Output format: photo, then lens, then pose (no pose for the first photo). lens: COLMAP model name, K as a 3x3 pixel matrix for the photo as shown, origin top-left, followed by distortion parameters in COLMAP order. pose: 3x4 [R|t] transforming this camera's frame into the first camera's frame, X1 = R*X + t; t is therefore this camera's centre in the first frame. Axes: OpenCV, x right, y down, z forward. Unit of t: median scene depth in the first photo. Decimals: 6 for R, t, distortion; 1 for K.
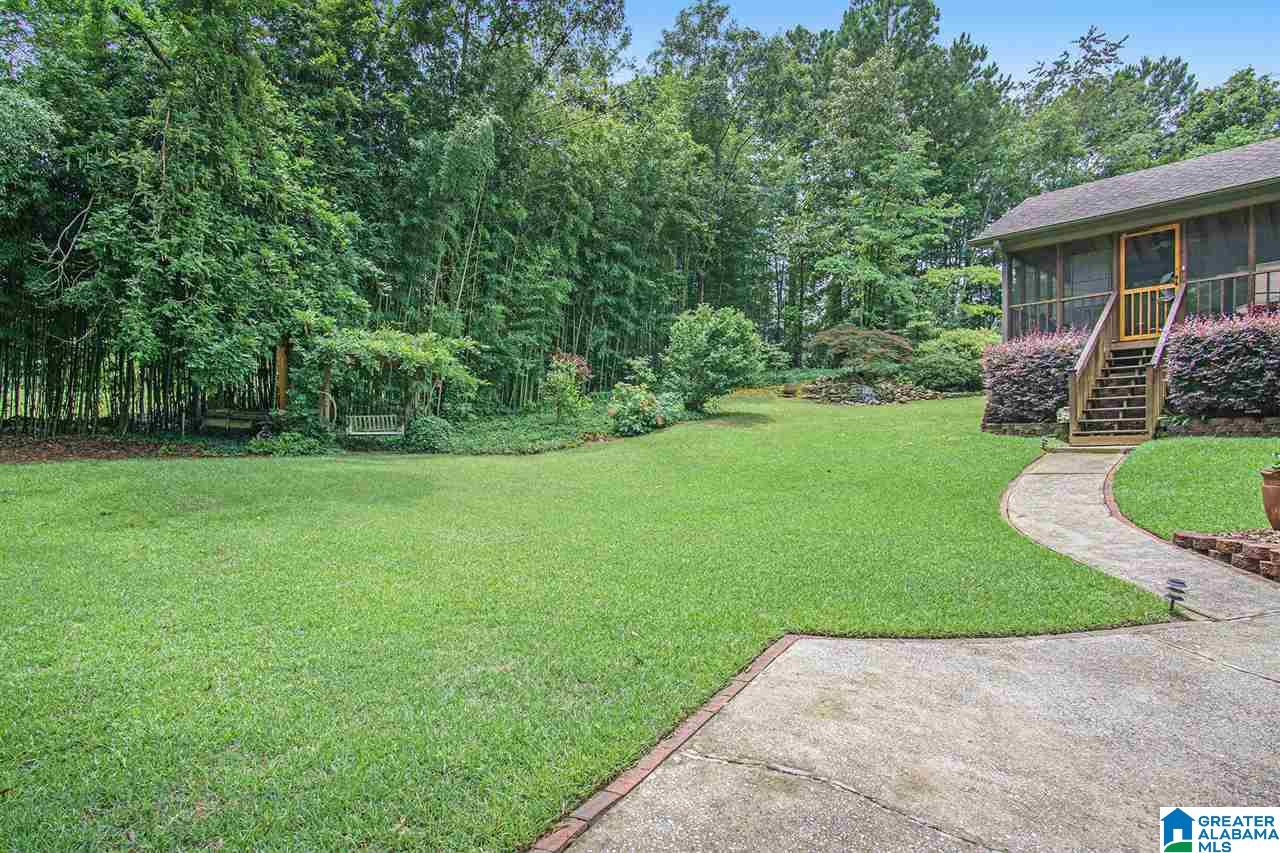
lens RADIAL K [[663.1, 0, 640.0], [0, 663.1, 426.5], [0, 0, 1]] dist [-0.030750, 0.000269]
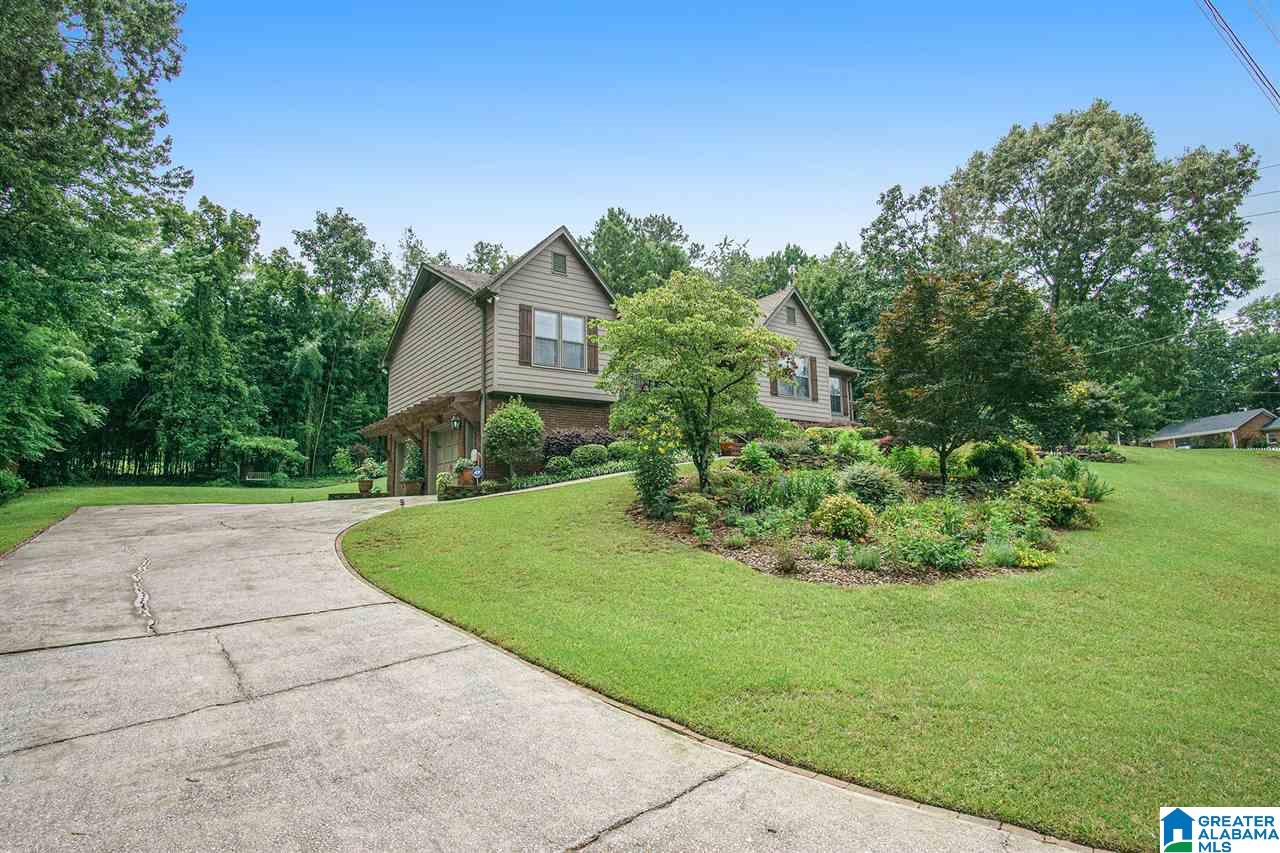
lens RADIAL K [[687.4, 0, 635.1], [0, 687.4, 432.9], [0, 0, 1]] dist [-0.014224, 0.001319]
pose [[0.987332, -0.009965, -0.158353, 1.233512], [-0.005886, 0.995038, -0.099317, 0.073414], [0.158557, 0.098991, 0.982375, -1.125422]]
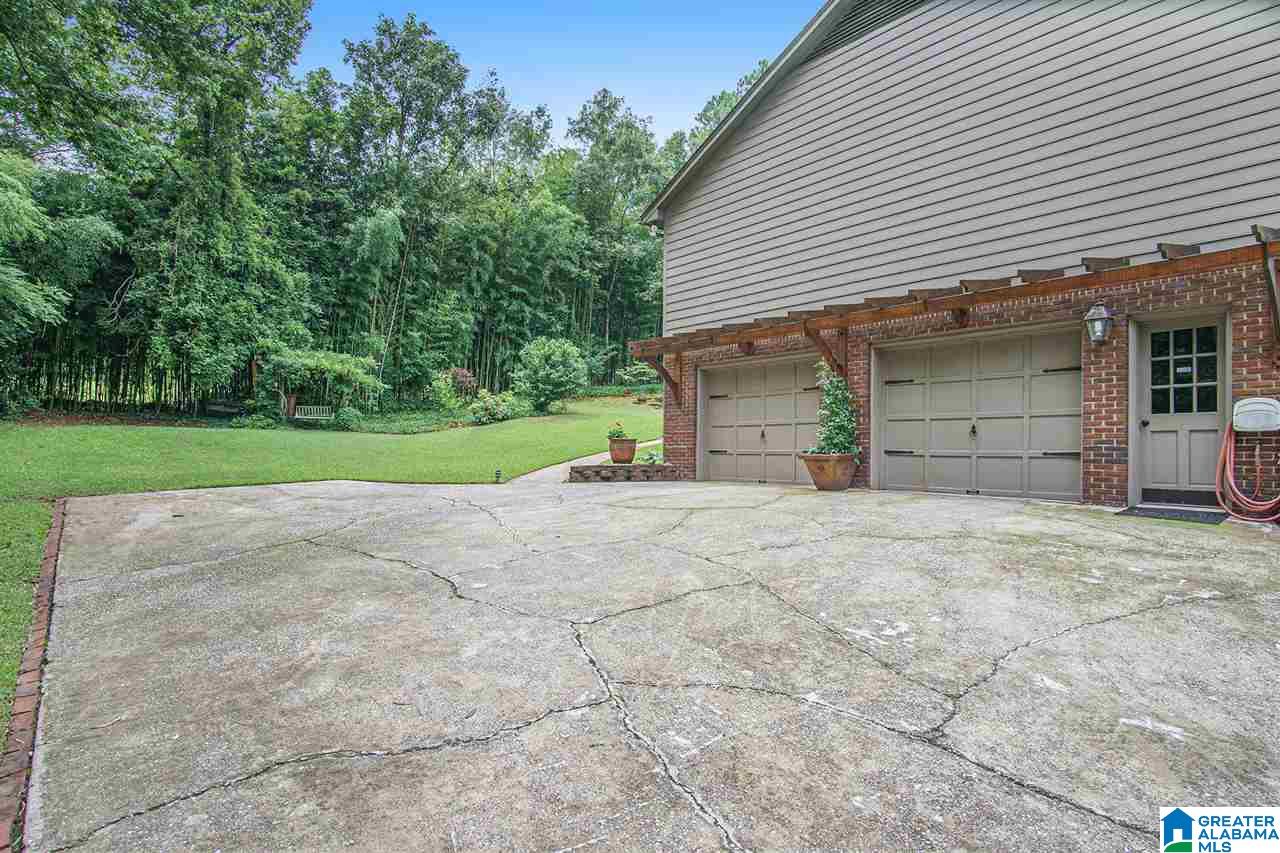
lens RADIAL K [[656.0, 0, 646.8], [0, 656.0, 441.3], [0, 0, 1]] dist [-0.020384, -0.000788]
pose [[0.997580, 0.034991, -0.060081, 0.444459], [-0.033994, 0.999268, 0.017539, 0.011767], [0.060651, -0.015454, 0.998039, -0.449863]]
